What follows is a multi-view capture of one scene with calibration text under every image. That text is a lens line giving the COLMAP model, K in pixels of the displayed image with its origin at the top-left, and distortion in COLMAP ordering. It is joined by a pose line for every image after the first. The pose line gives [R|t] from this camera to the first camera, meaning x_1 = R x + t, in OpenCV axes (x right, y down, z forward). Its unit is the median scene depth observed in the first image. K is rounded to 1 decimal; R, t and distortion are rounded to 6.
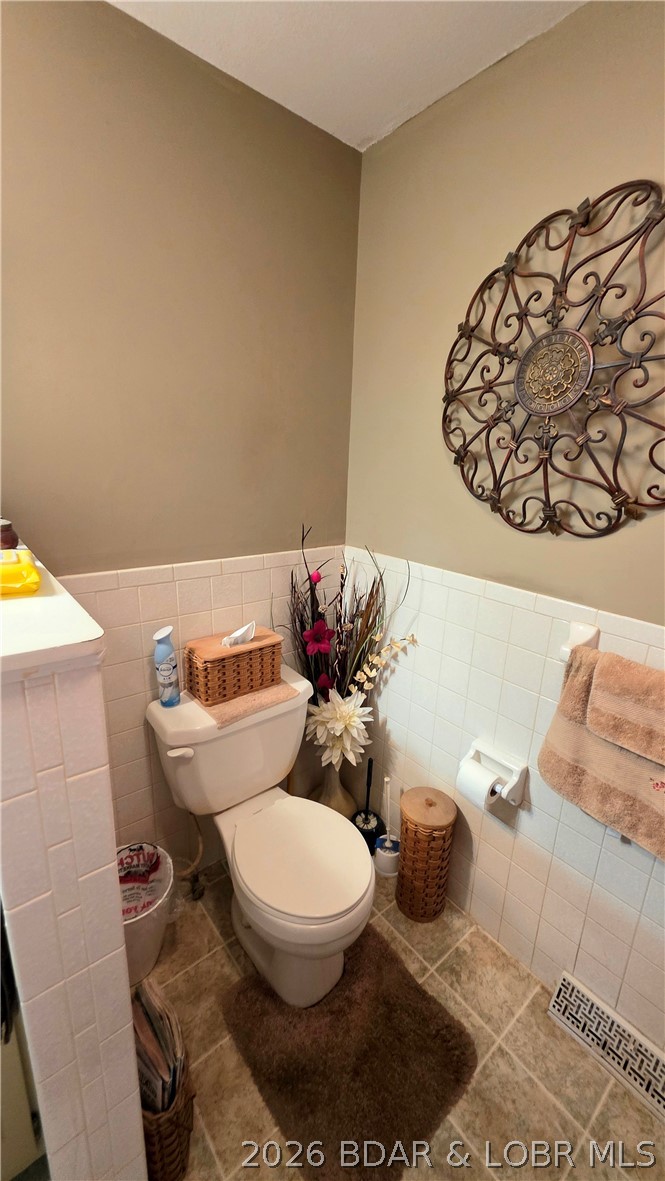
lens RADIAL K [[477.2, 0, 337.7], [0, 477.2, 586.5], [0, 0, 1]] dist [-0.001511, 0.000031]
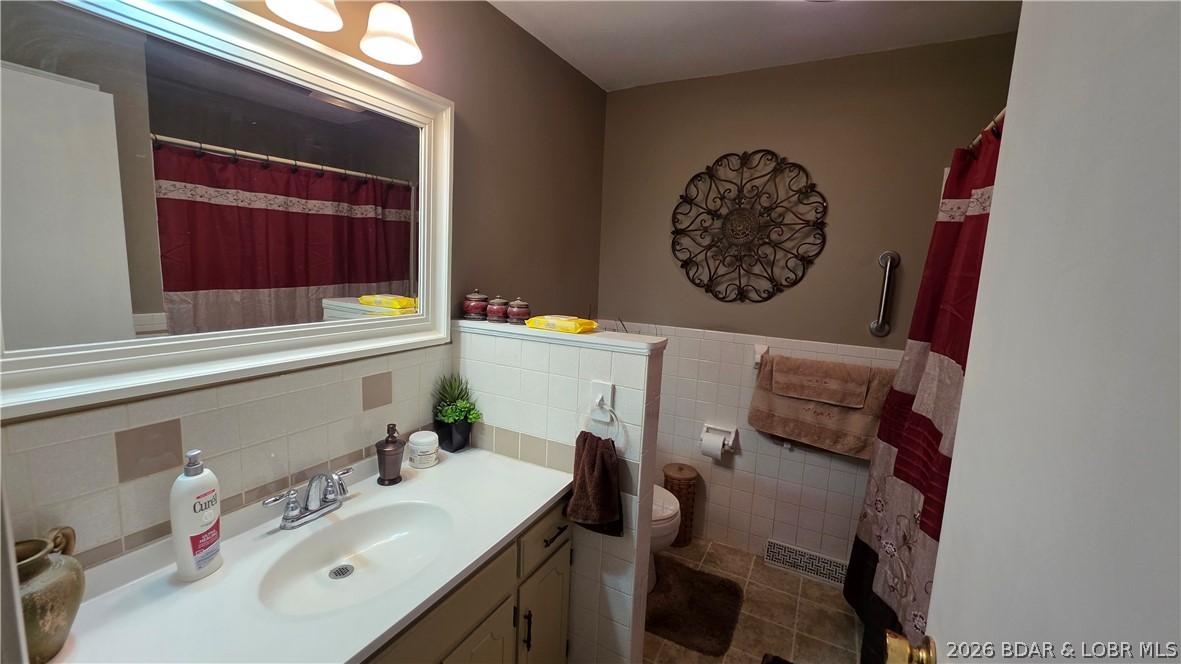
lens RADIAL K [[475.5, 0, 586.6], [0, 475.5, 329.6], [0, 0, 1]] dist [-0.003461, -0.000233]
pose [[0.928774, -0.061565, 0.365499, -0.900893], [0.099767, 0.991239, -0.086554, 0.115531], [-0.356968, 0.116853, 0.926779, -0.610664]]
